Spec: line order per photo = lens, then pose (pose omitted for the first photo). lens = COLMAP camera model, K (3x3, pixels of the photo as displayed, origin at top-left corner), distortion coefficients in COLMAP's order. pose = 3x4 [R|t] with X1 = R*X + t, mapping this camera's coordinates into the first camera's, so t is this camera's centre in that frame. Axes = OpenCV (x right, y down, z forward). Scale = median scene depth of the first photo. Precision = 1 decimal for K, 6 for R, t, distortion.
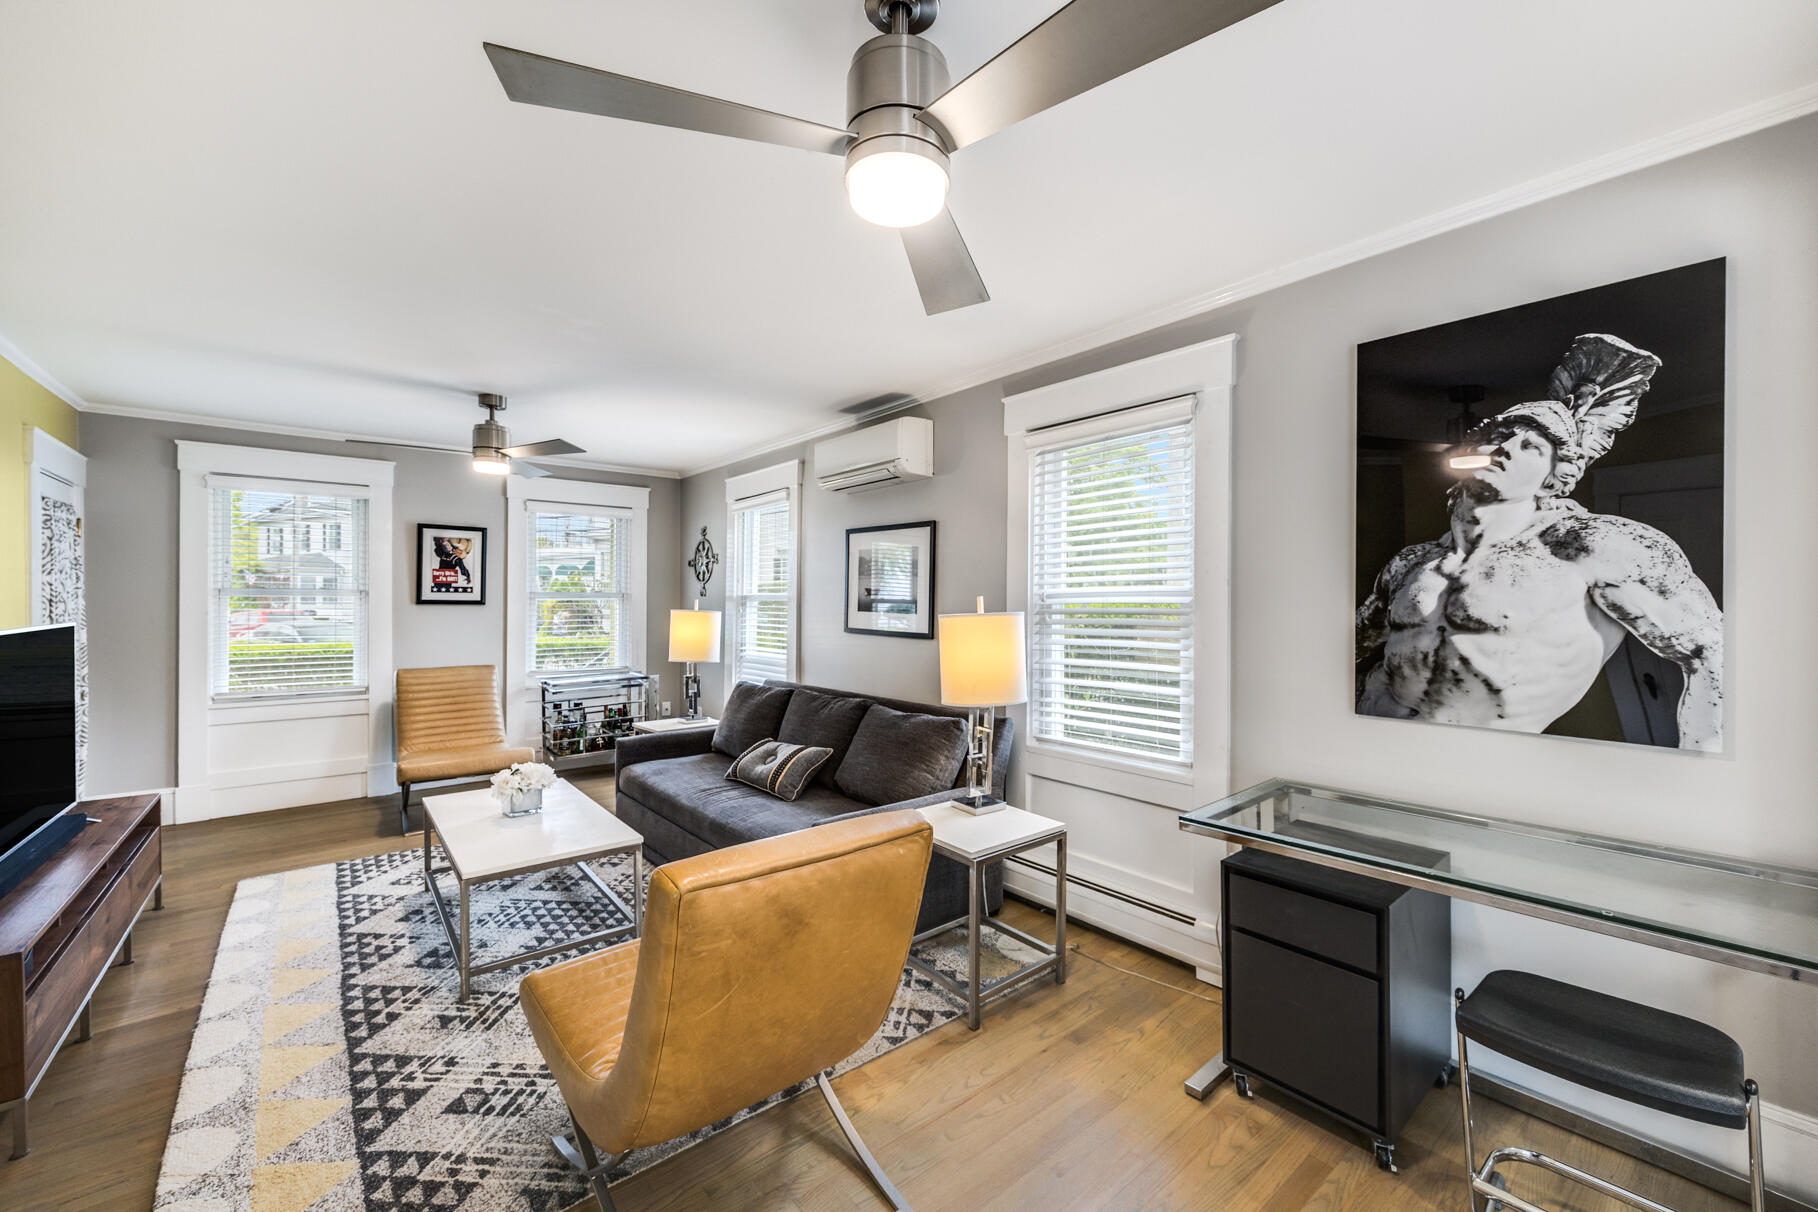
lens RADIAL K [[743.7, 0, 903.5], [0, 743.7, 604.9], [0, 0, 1]] dist [0.006498, -0.000496]
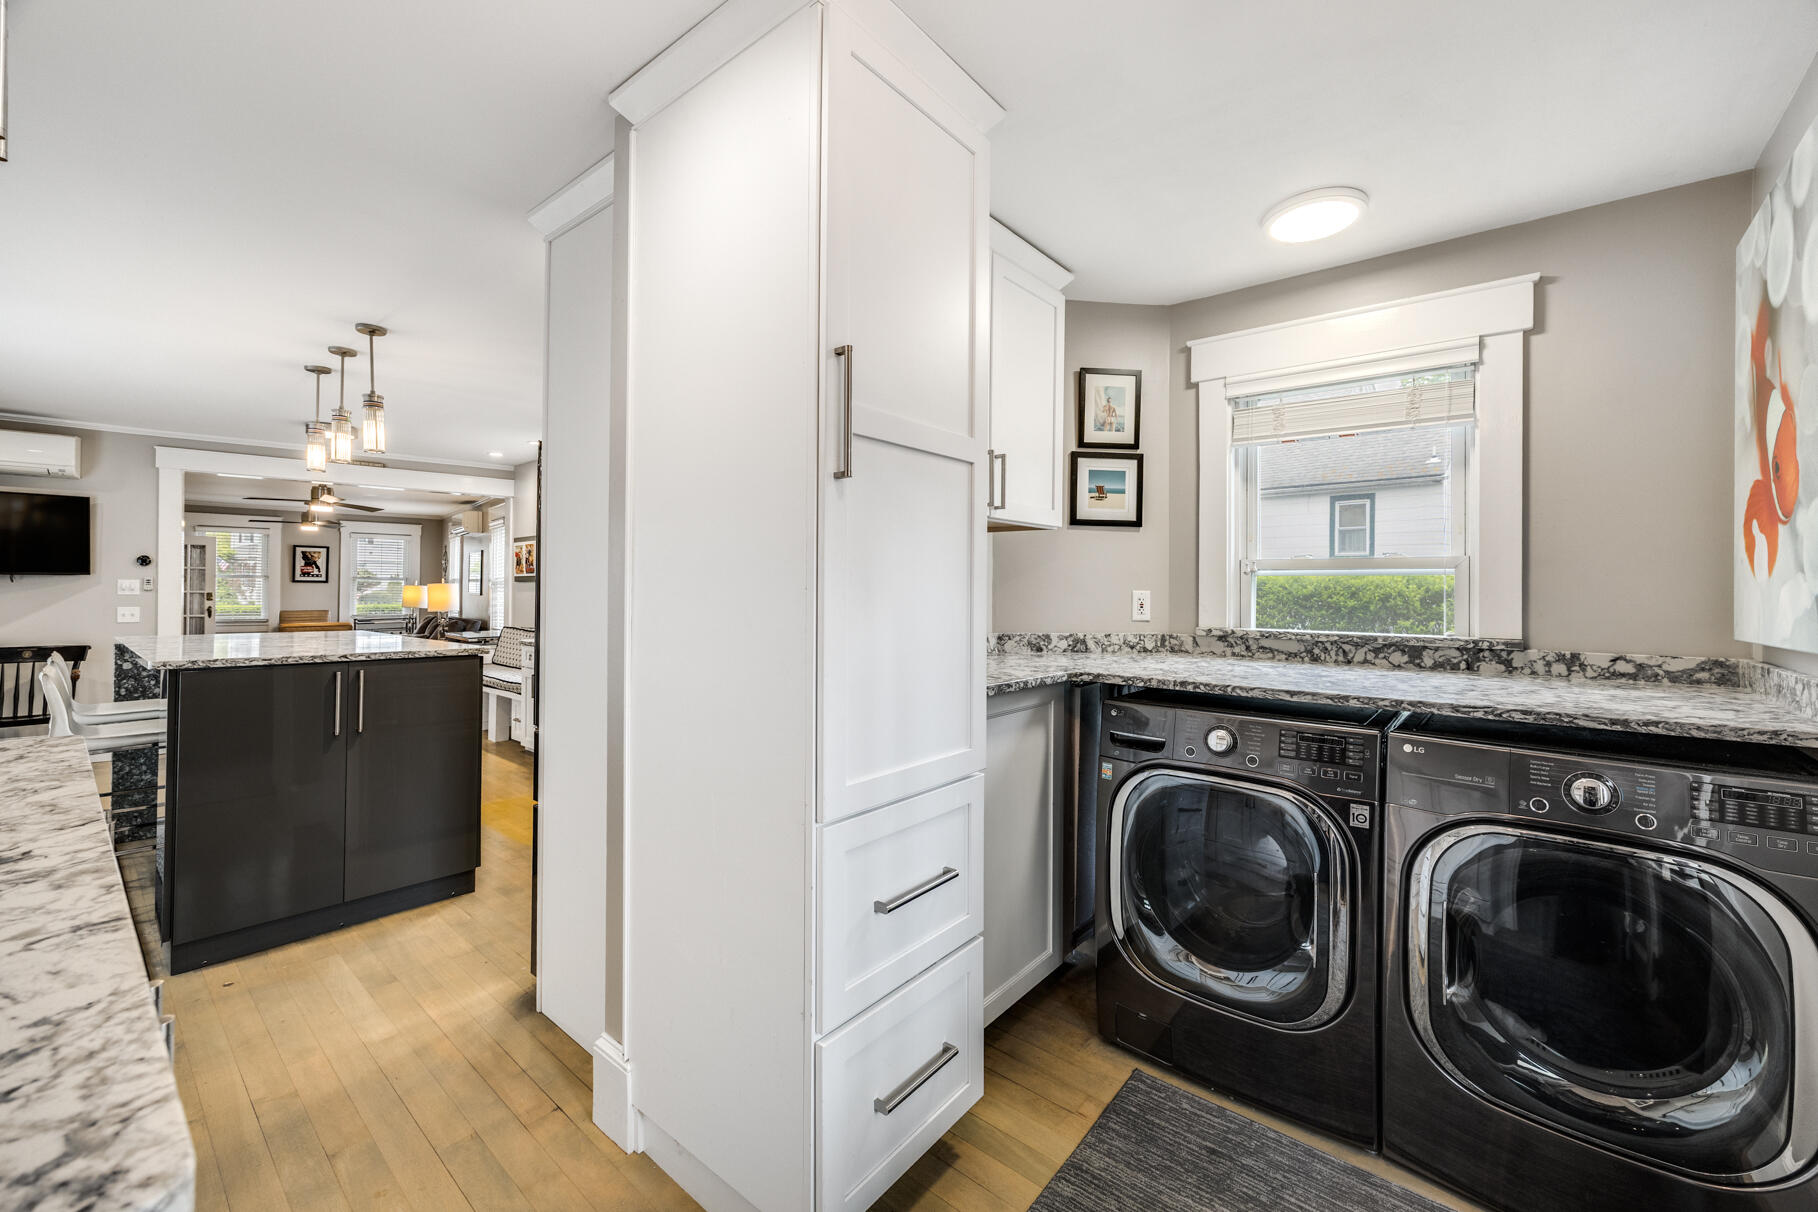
lens RADIAL K [[743.7, 0, 913.9], [0, 743.7, 587.7], [0, 0, 1]] dist [0.006498, -0.000496]
pose [[0.999702, 0.005482, 0.023796, 1.987525], [-0.005265, 0.999944, -0.009197, 0.046155], [-0.023845, 0.009069, 0.999675, -2.188351]]
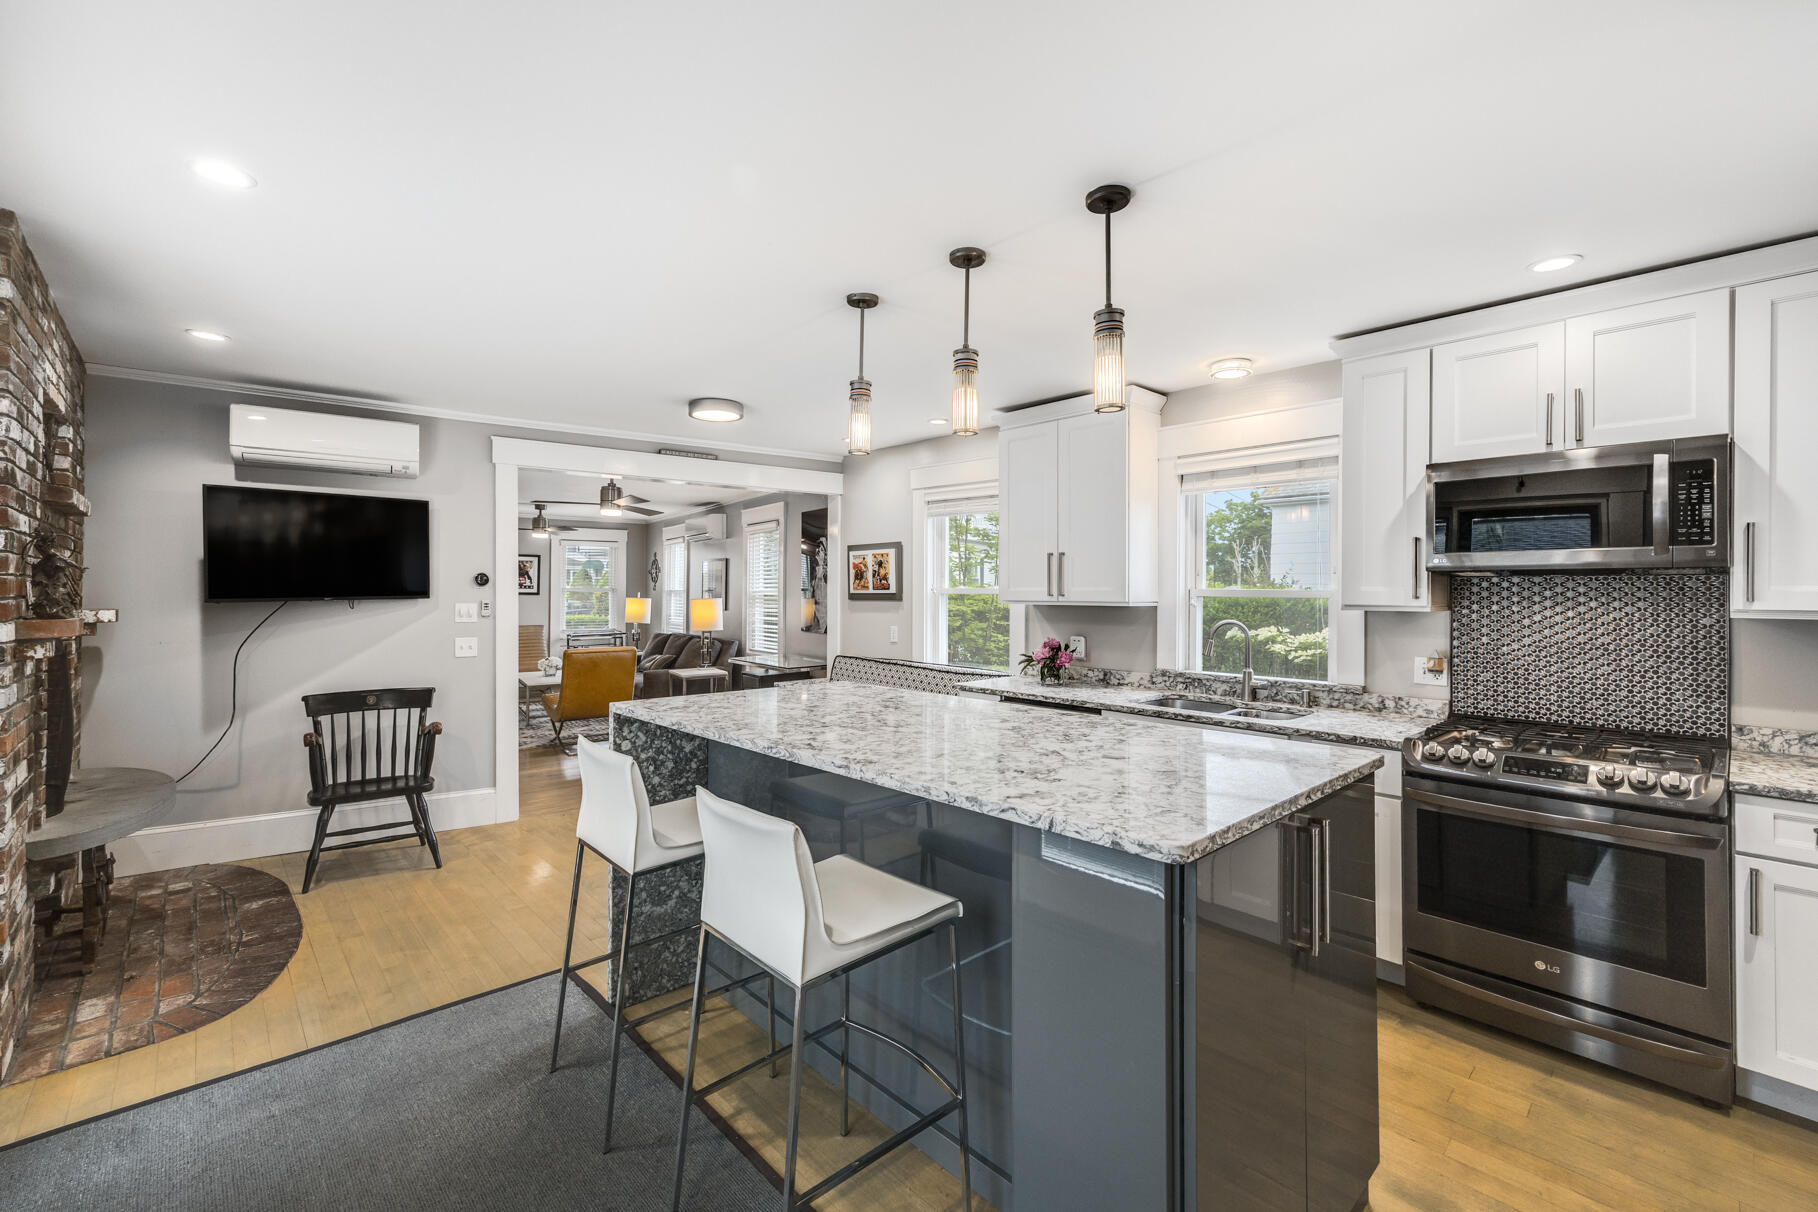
lens RADIAL K [[757.0, 0, 914.2], [0, 757.0, 595.3], [0, 0, 1]] dist [0.009969, 0.000070]
pose [[0.997683, 0.002813, -0.067982, 1.032068], [-0.002882, 0.999995, -0.000908, 0.000109], [0.067979, 0.001102, 0.997686, -1.709820]]
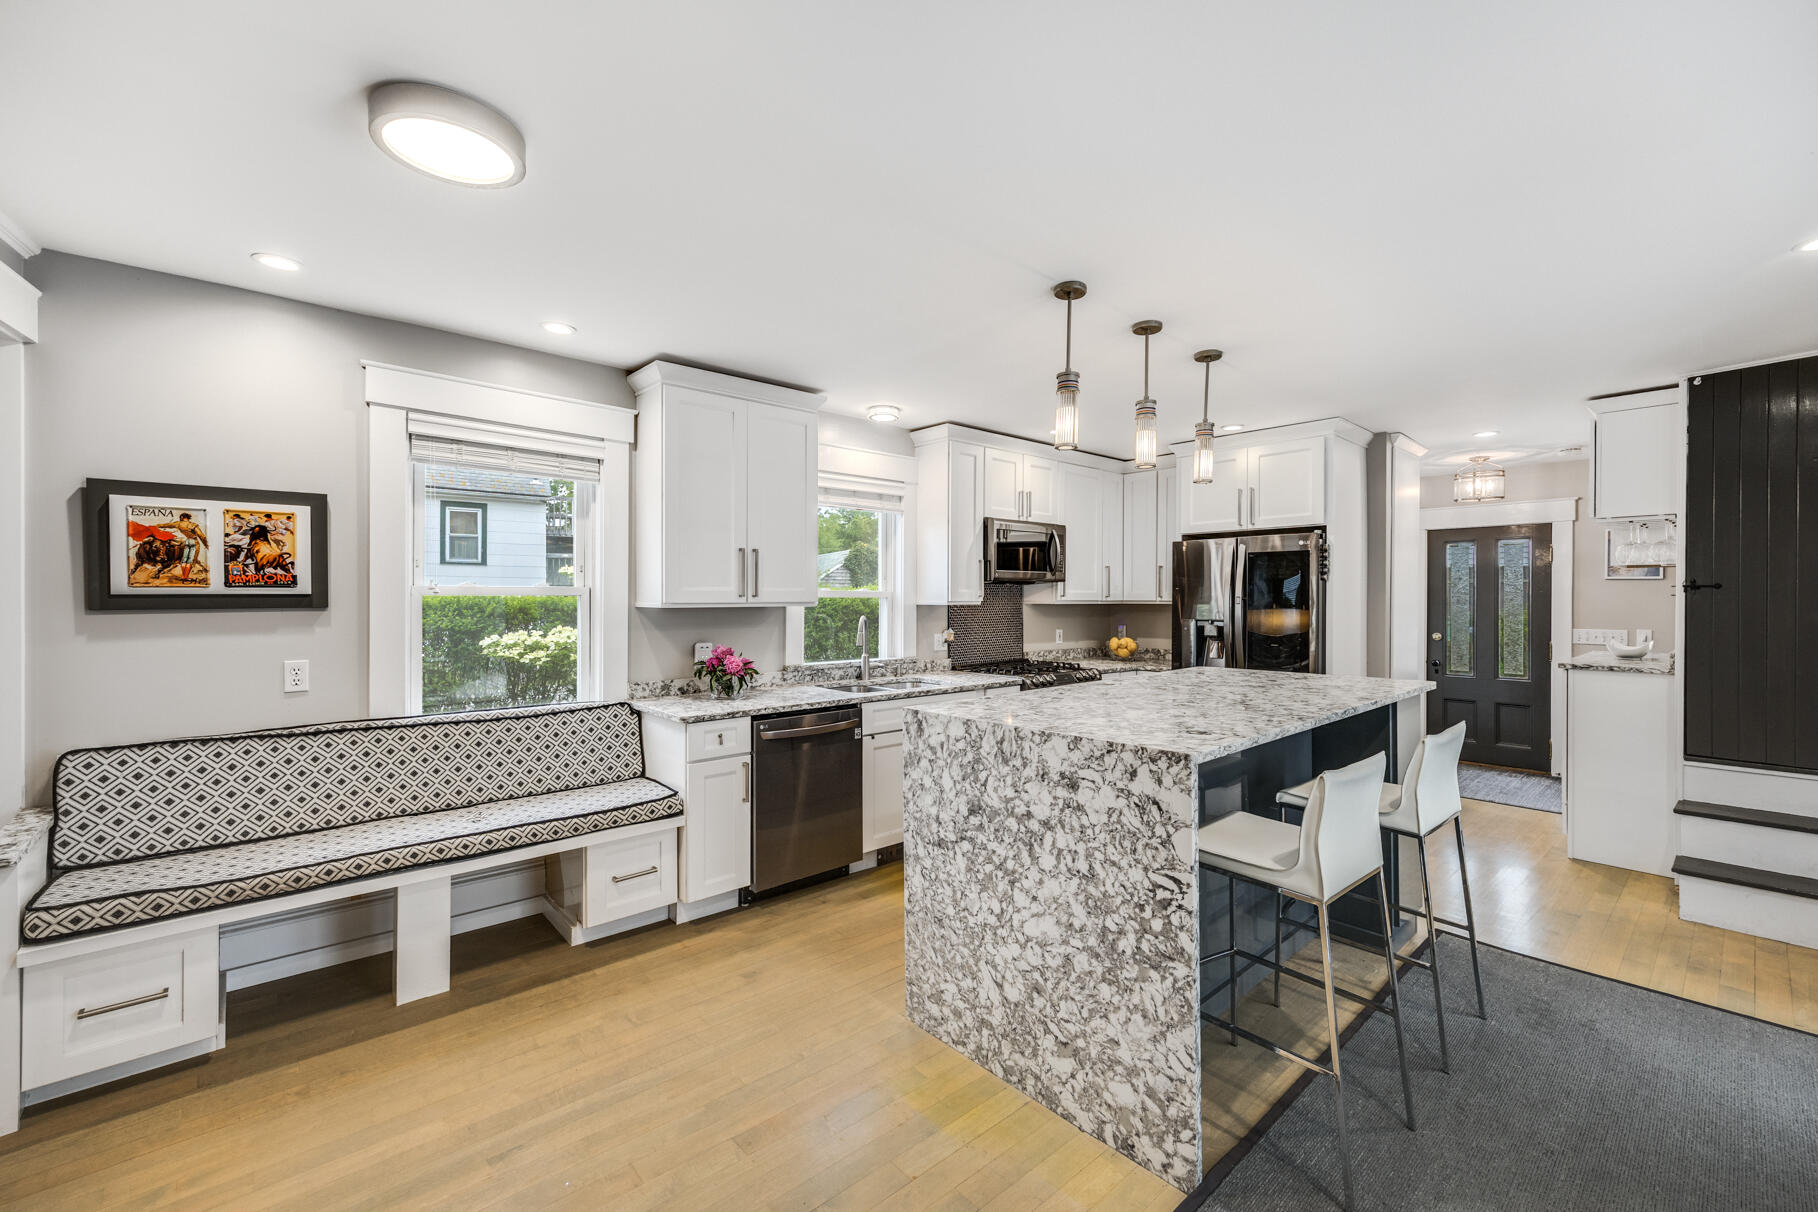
lens RADIAL K [[743.7, 0, 887.1], [0, 743.7, 599.5], [0, 0, 1]] dist [0.006498, -0.000496]
pose [[0.120248, -0.008653, 0.992706, -0.011760], [0.001889, 0.999962, 0.008488, -0.006640], [-0.992742, 0.000855, 0.120260, -0.655759]]
